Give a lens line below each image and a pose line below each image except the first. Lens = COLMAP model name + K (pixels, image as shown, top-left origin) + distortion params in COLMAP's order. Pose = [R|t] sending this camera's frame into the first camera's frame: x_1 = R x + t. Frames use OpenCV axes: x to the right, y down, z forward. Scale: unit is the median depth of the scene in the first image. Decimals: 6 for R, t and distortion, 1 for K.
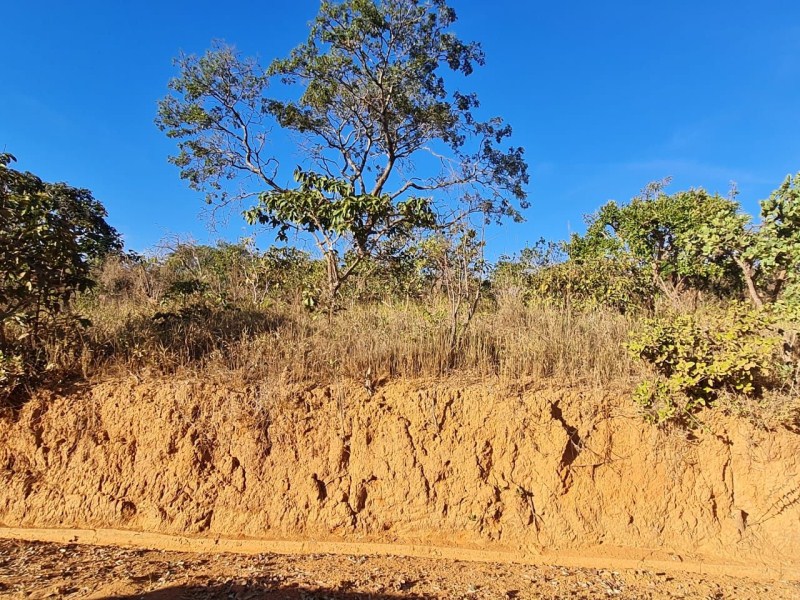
lens RADIAL K [[480.1, 0, 400.8], [0, 480.1, 294.4], [0, 0, 1]] dist [0.027480, -0.014392]
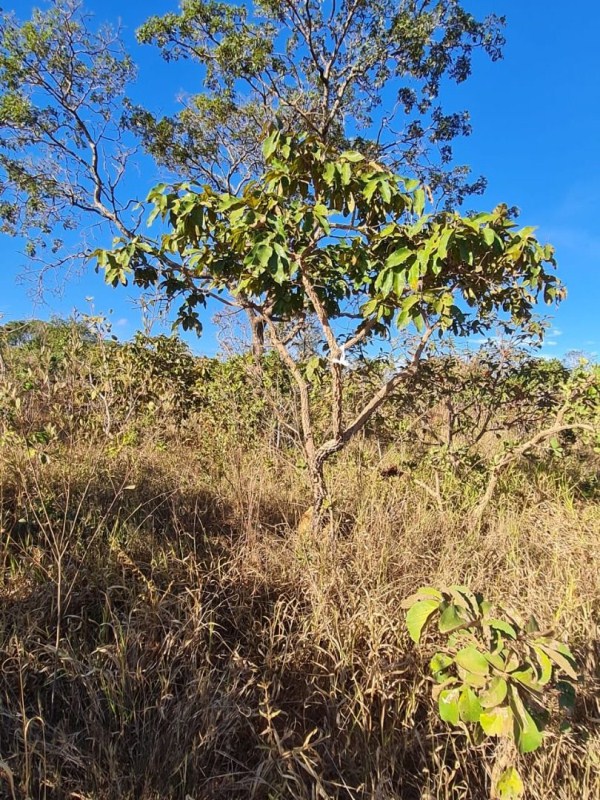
lens RADIAL K [[480.1, 0, 300.4], [0, 480.1, 403.2], [0, 0, 1]] dist [0.027480, -0.014392]
pose [[0.993068, 0.041583, 0.109940, -0.390855], [-0.046148, 0.998161, 0.039313, -0.139265], [-0.108103, -0.044114, 0.993160, 1.146626]]
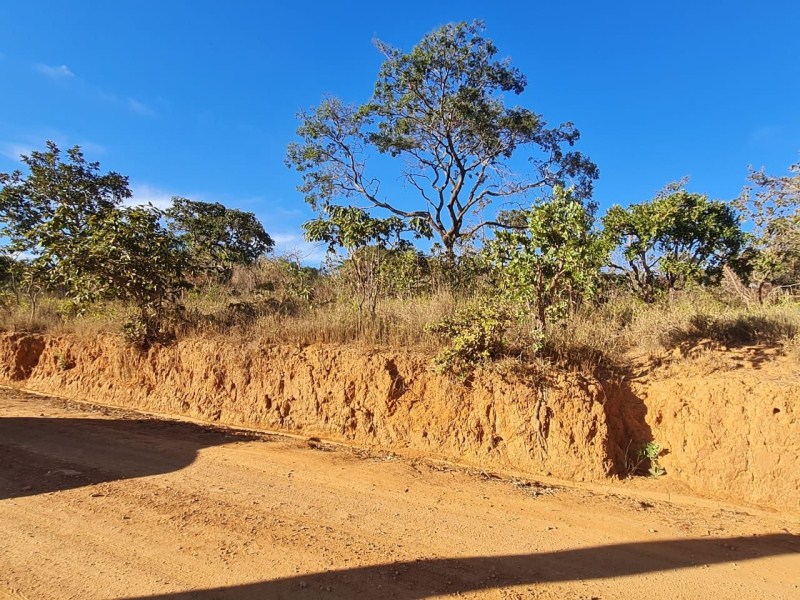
lens RADIAL K [[480.1, 0, 393.7], [0, 480.1, 294.2], [0, 0, 1]] dist [0.027480, -0.014392]
pose [[0.934034, 0.001424, -0.357181, 0.838151], [0.001410, 0.999970, 0.007673, -0.006381], [0.357181, -0.007671, 0.934004, -0.450432]]
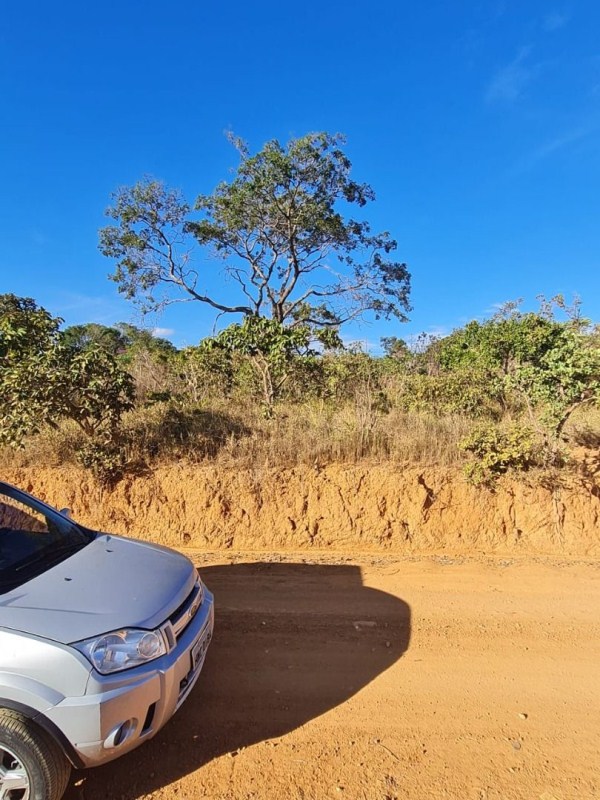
lens RADIAL K [[480.1, 0, 288.8], [0, 480.1, 404.9], [0, 0, 1]] dist [0.027480, -0.014392]
pose [[0.999790, -0.020435, 0.001671, -0.165121], [0.020238, 0.996643, 0.079335, -0.184111], [-0.003286, -0.079285, 0.996847, -0.744407]]
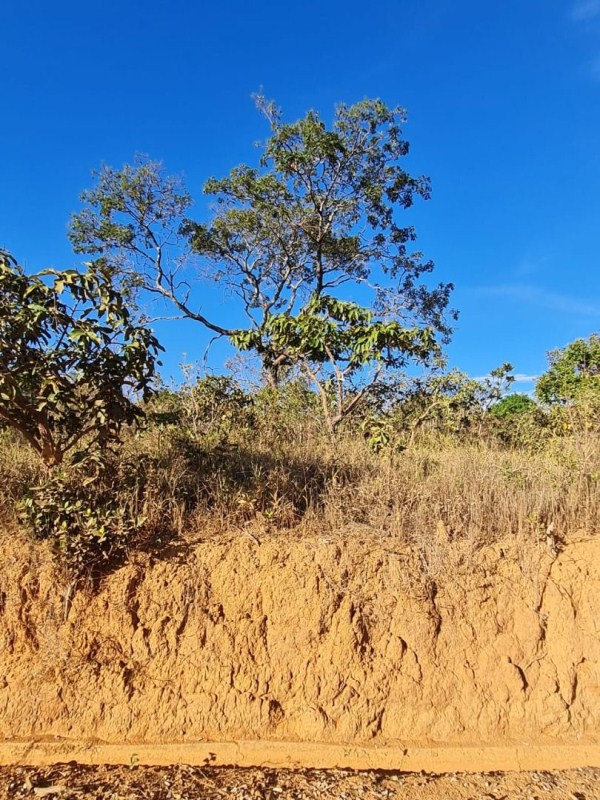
lens RADIAL K [[480.1, 0, 296.7], [0, 480.1, 401.5], [0, 0, 1]] dist [0.027480, -0.014392]
pose [[0.992911, 0.021475, 0.116907, -0.607243], [-0.015312, 0.998458, -0.053360, -0.007153], [-0.117873, 0.051192, 0.991708, 0.201279]]
